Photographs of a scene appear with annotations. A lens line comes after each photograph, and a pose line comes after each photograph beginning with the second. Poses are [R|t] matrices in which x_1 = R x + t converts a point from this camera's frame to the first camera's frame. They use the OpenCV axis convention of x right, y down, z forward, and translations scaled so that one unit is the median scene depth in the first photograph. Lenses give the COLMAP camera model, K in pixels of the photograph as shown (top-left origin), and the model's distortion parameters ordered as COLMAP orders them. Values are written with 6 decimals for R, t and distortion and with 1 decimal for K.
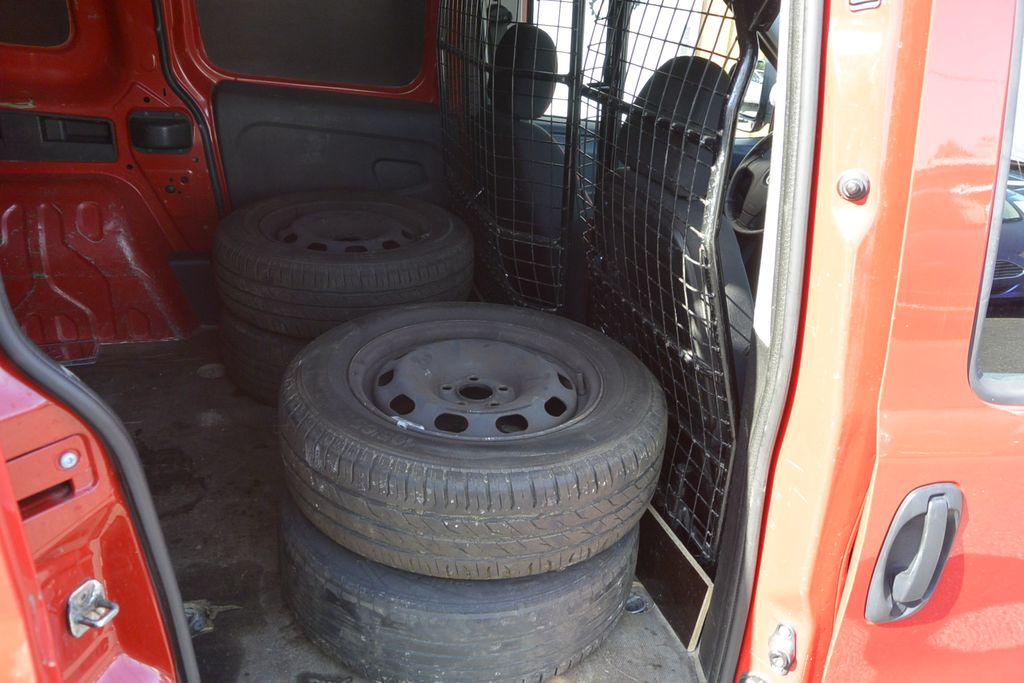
lens RADIAL K [[782.2, 0, 510.5], [0, 782.2, 341.8], [0, 0, 1]] dist [0.004016, 0.008418]
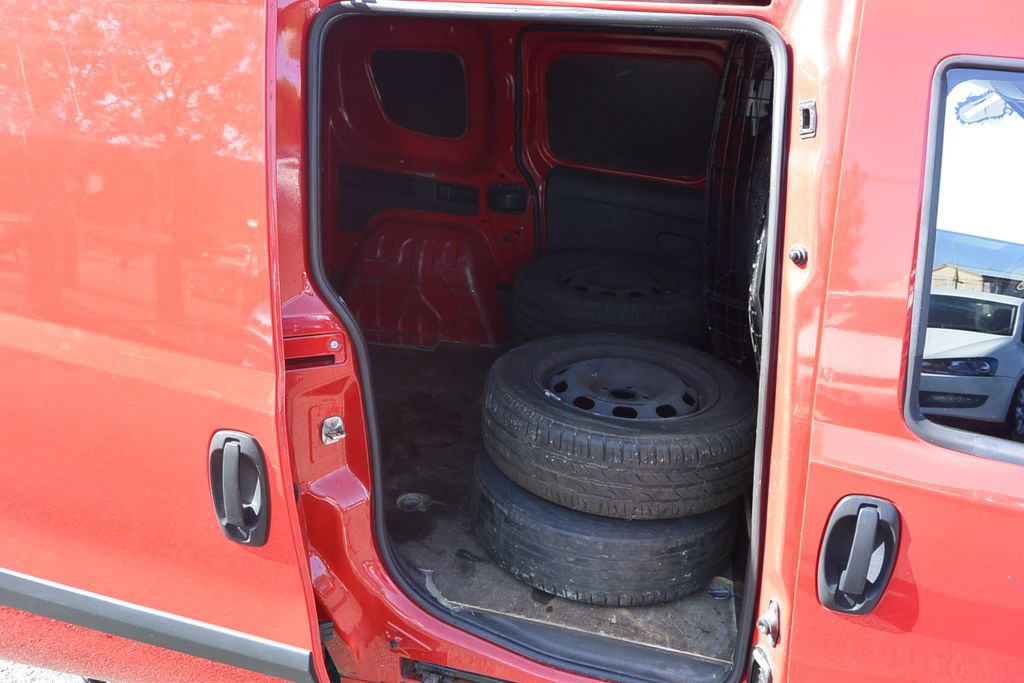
lens RADIAL K [[782.2, 0, 512.4], [0, 782.2, 341.4], [0, 0, 1]] dist [0.004016, 0.008418]
pose [[0.863569, 0.155704, -0.479589, 0.506358], [-0.205540, 0.977221, -0.052839, 0.101277], [0.460437, 0.144205, 0.875901, -0.346763]]
